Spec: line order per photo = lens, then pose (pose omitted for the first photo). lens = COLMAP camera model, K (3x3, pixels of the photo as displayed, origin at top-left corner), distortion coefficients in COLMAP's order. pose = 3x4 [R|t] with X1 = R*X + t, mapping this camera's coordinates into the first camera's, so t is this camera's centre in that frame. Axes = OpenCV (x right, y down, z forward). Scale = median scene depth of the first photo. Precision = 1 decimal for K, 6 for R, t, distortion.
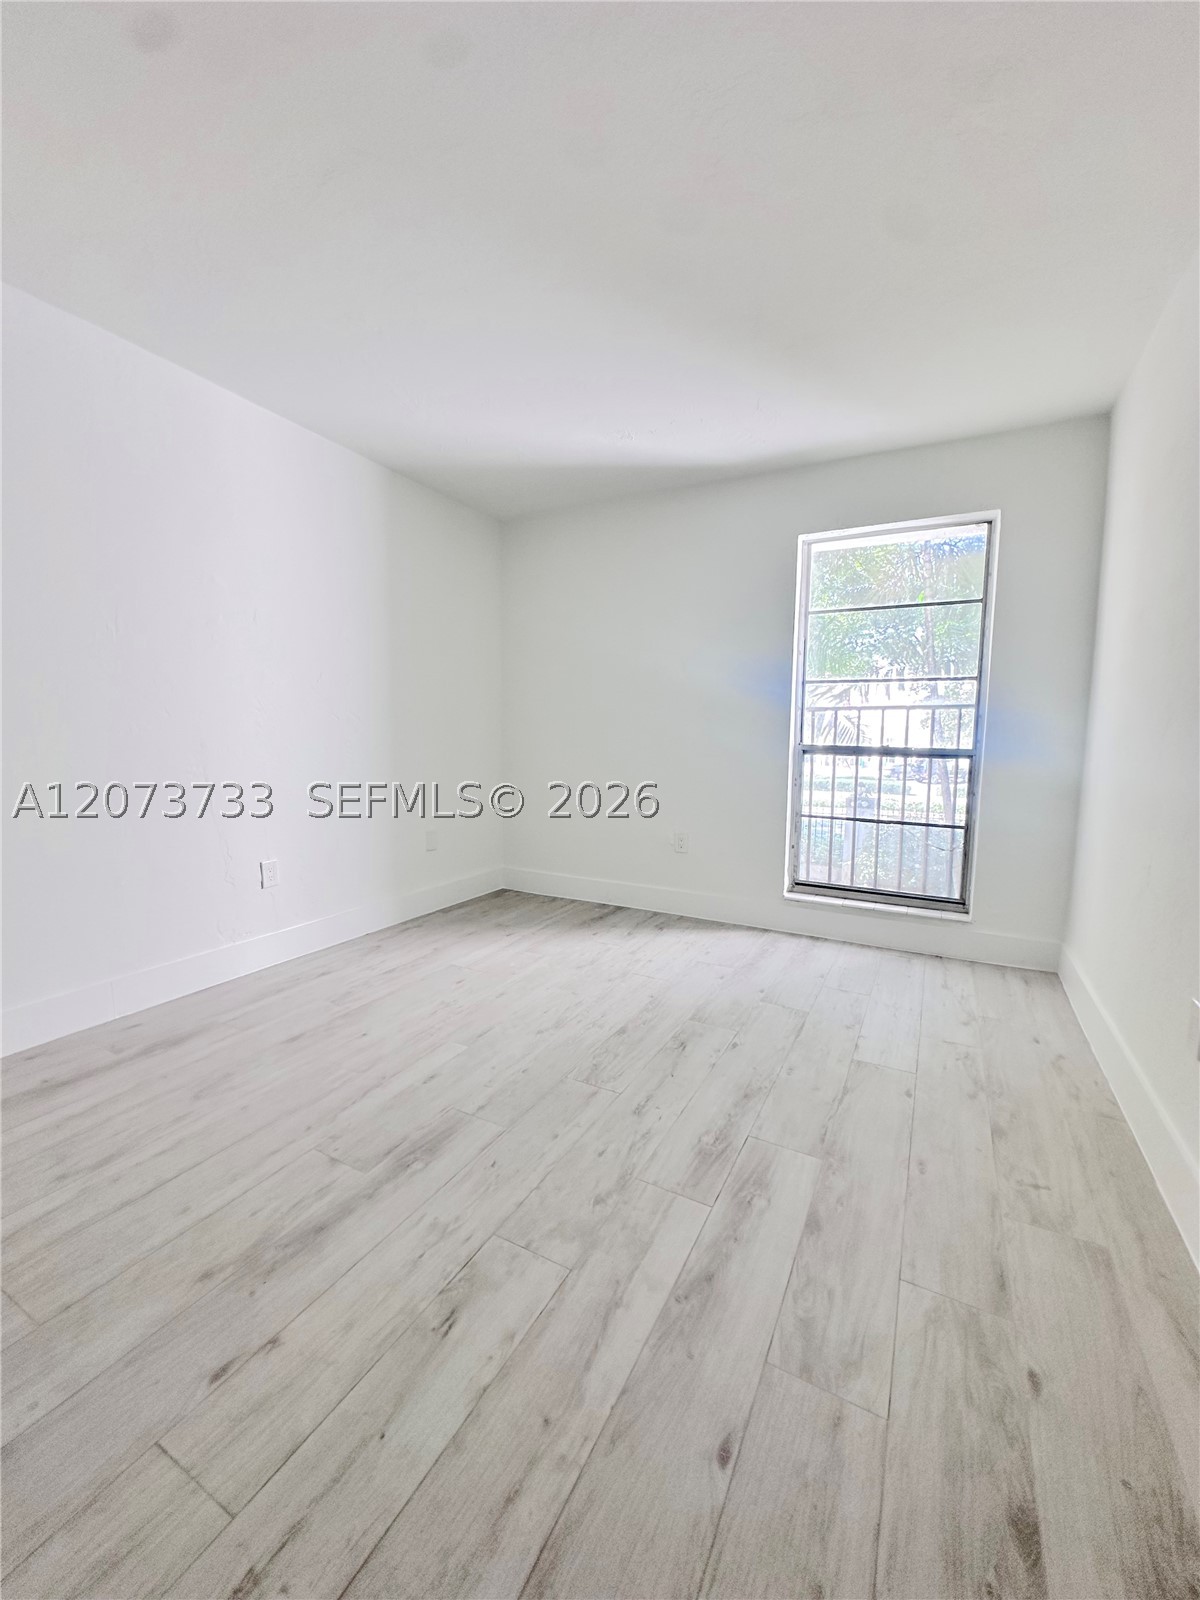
lens RADIAL K [[644.3, 0, 600.0], [0, 644.3, 798.6], [0, 0, 1]] dist [-0.004004, 0.000354]
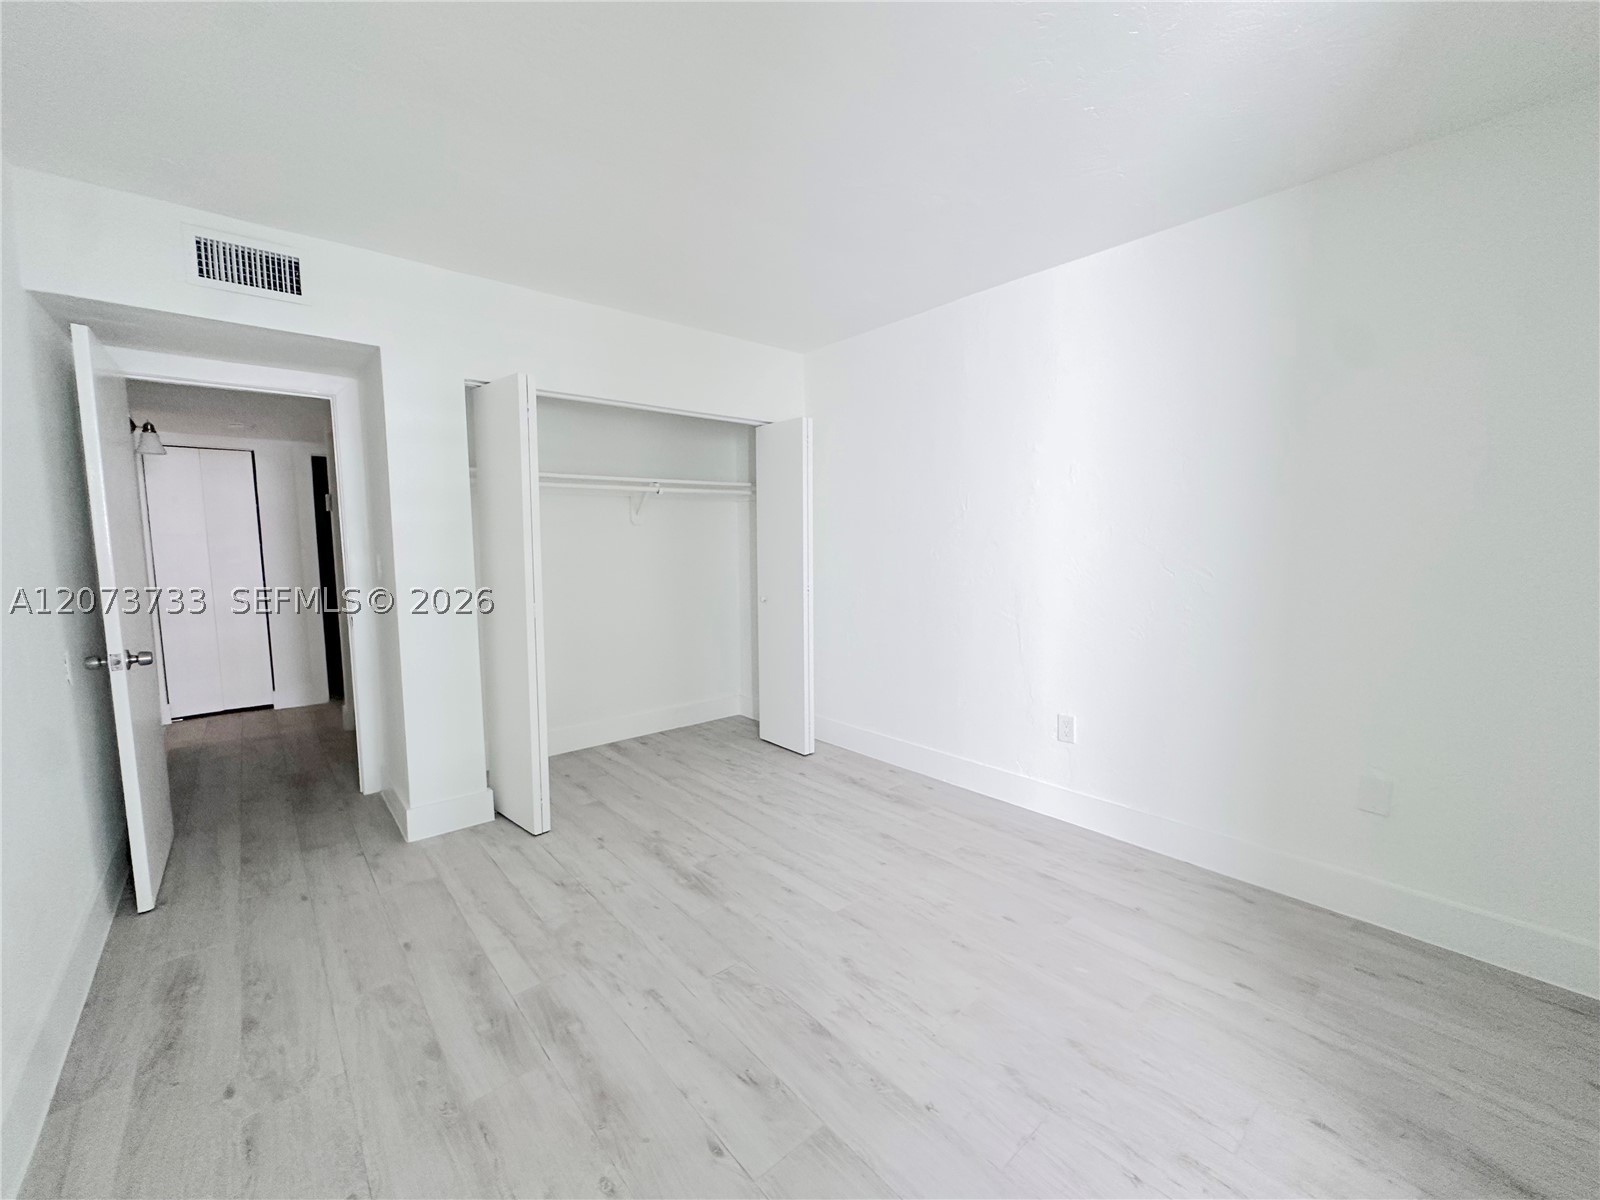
lens RADIAL K [[644.3, 0, 800.8], [0, 644.3, 602.1], [0, 0, 1]] dist [-0.004004, 0.000354]
pose [[-0.357198, 0.081061, -0.930504, 0.932512], [-0.086643, 0.989056, 0.119422, -0.276096], [0.930001, 0.123279, -0.346265, 1.618339]]
